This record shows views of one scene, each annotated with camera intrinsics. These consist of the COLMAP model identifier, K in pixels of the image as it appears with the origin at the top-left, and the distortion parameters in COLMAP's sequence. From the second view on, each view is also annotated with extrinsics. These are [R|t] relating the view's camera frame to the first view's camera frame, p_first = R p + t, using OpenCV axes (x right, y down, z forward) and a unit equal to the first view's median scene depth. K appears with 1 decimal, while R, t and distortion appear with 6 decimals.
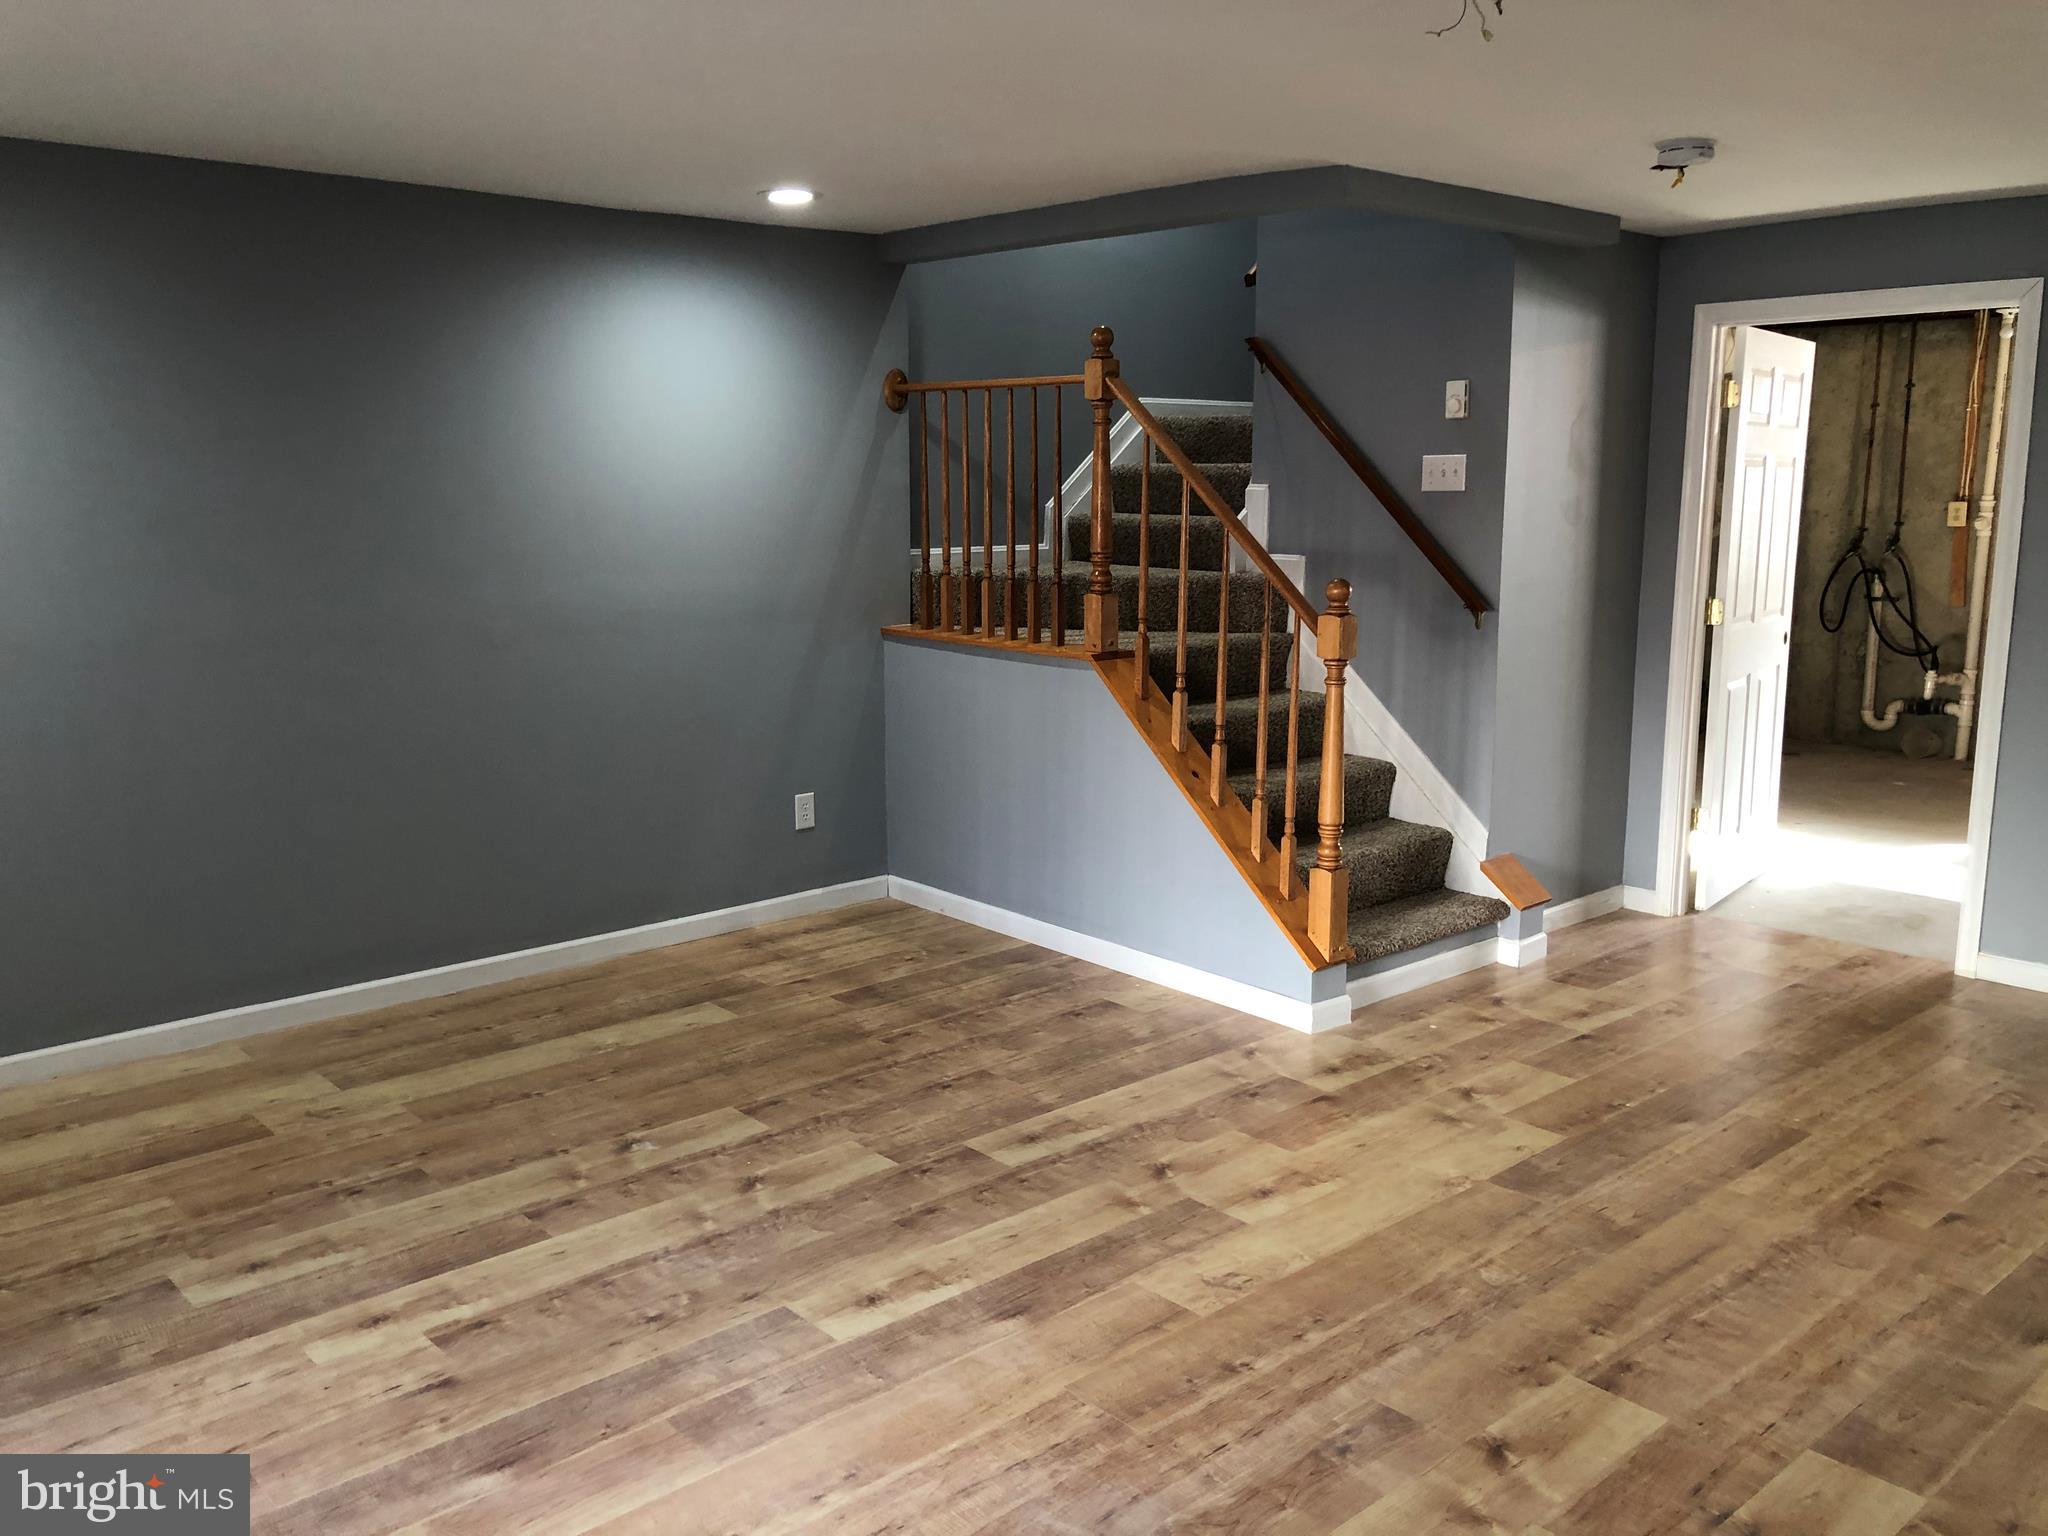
lens RADIAL K [[1654.8, 0, 1023.4], [0, 1654.8, 765.6], [0, 0, 1]] dist [0.034358, -0.028785]
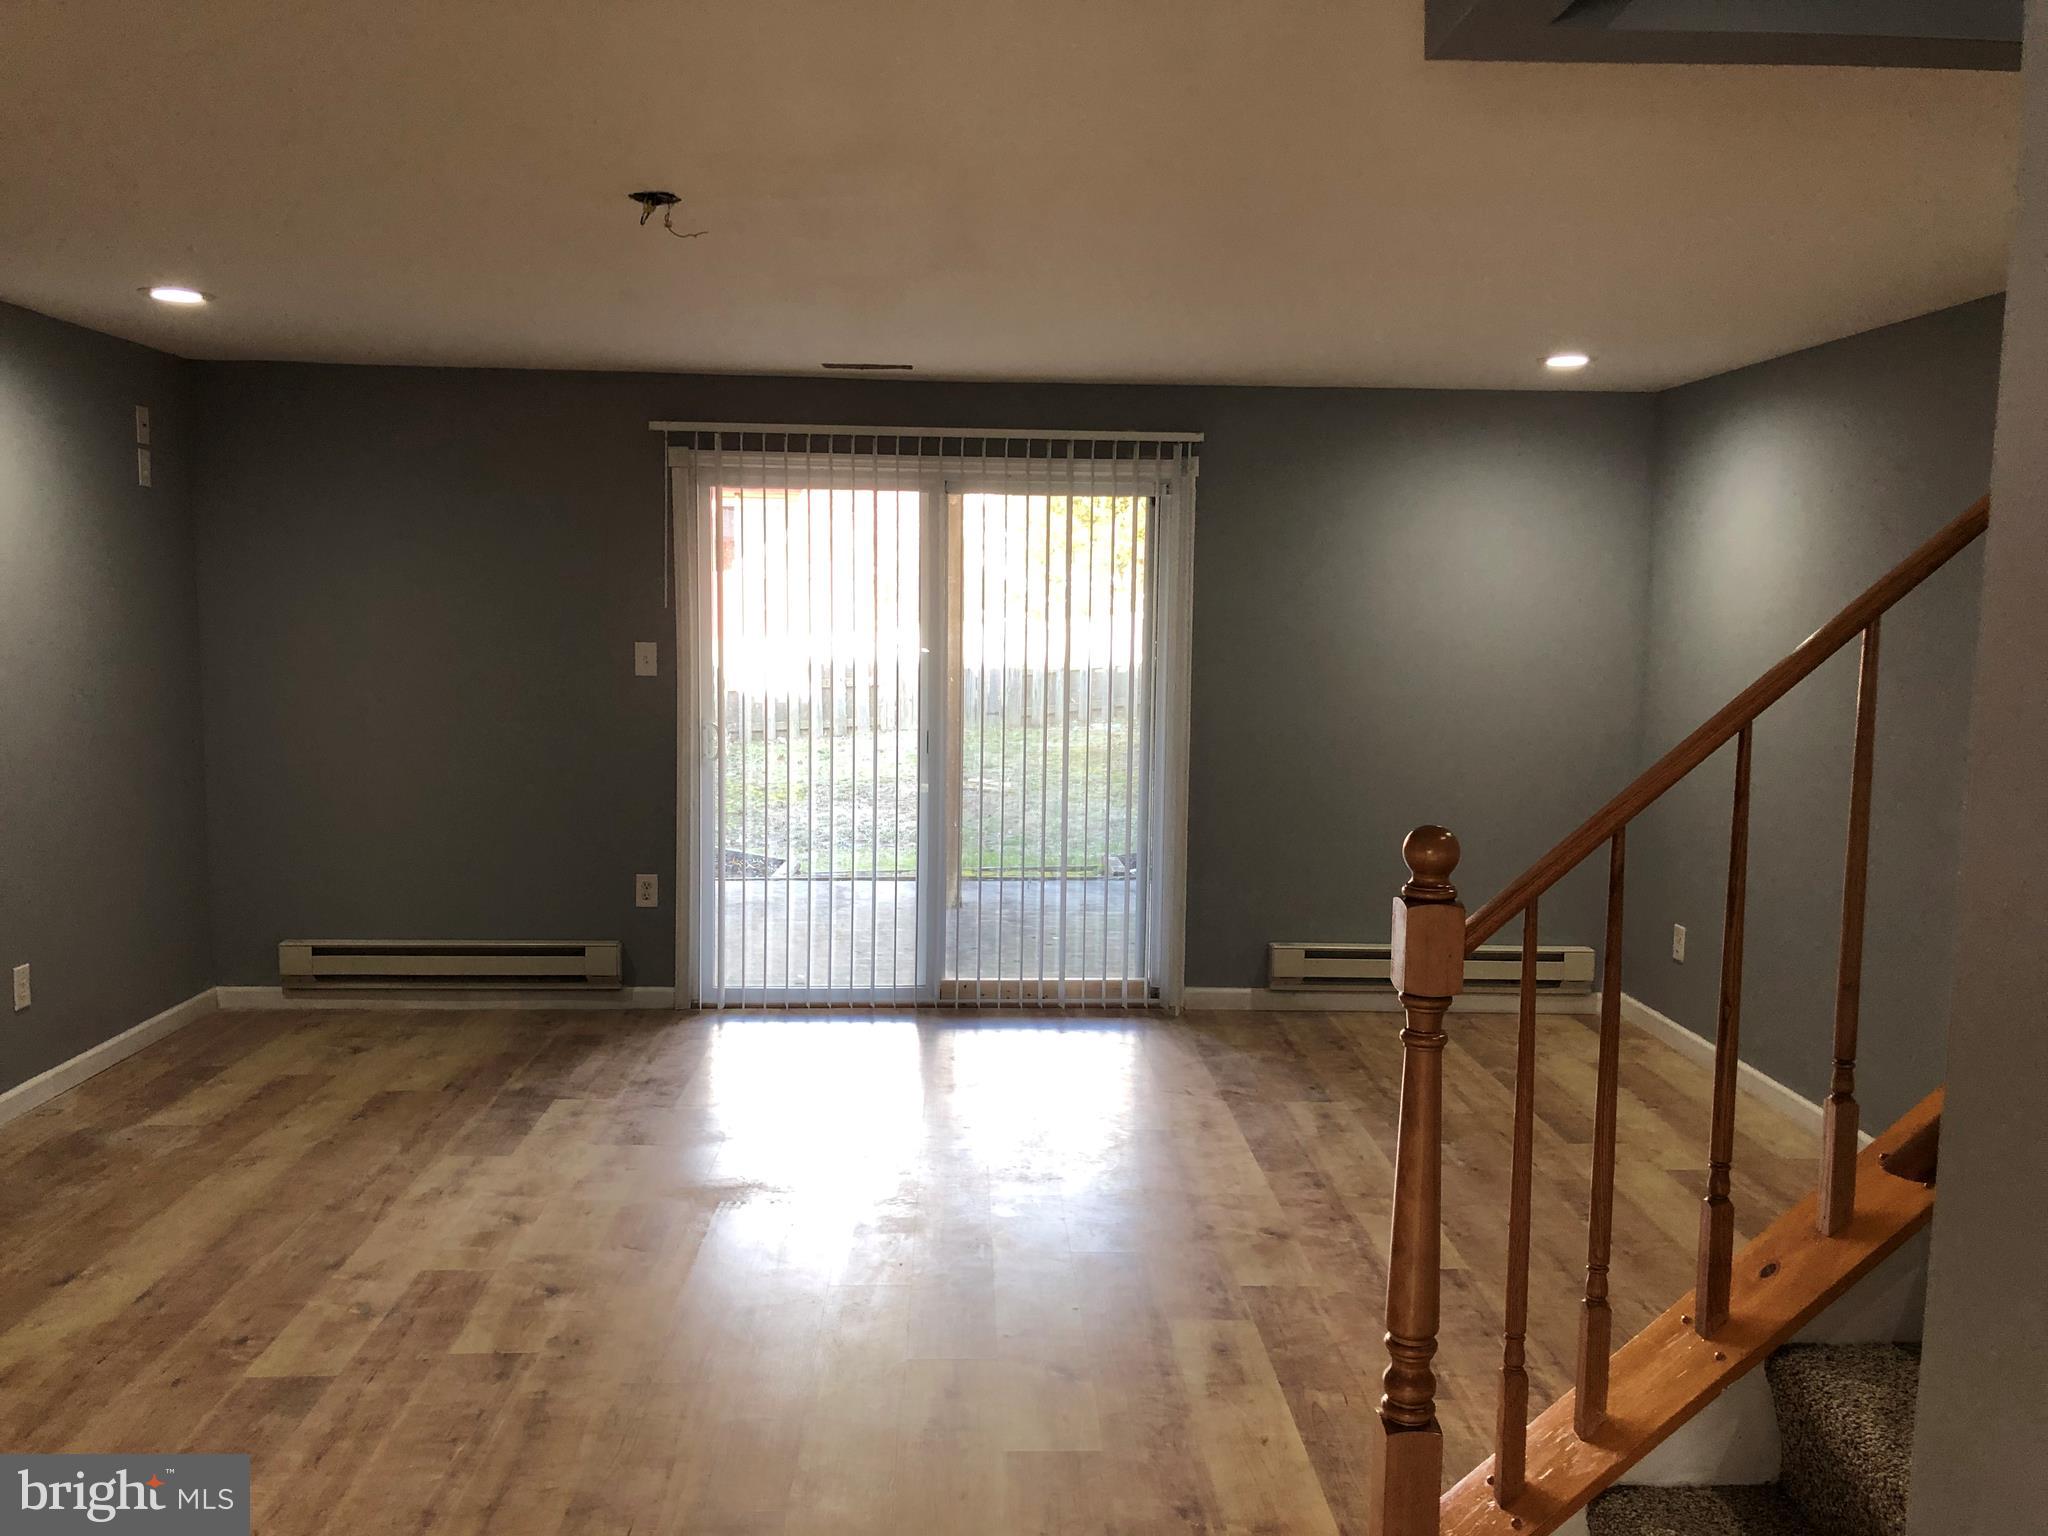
lens RADIAL K [[1654.8, 0, 1023.6], [0, 1654.8, 767.4], [0, 0, 1]] dist [0.034358, -0.028785]
pose [[-0.635117, 0.068395, -0.769382, 0.943514], [-0.151586, 0.965666, 0.210977, -0.313928], [0.757395, 0.250622, -0.602943, 1.785371]]
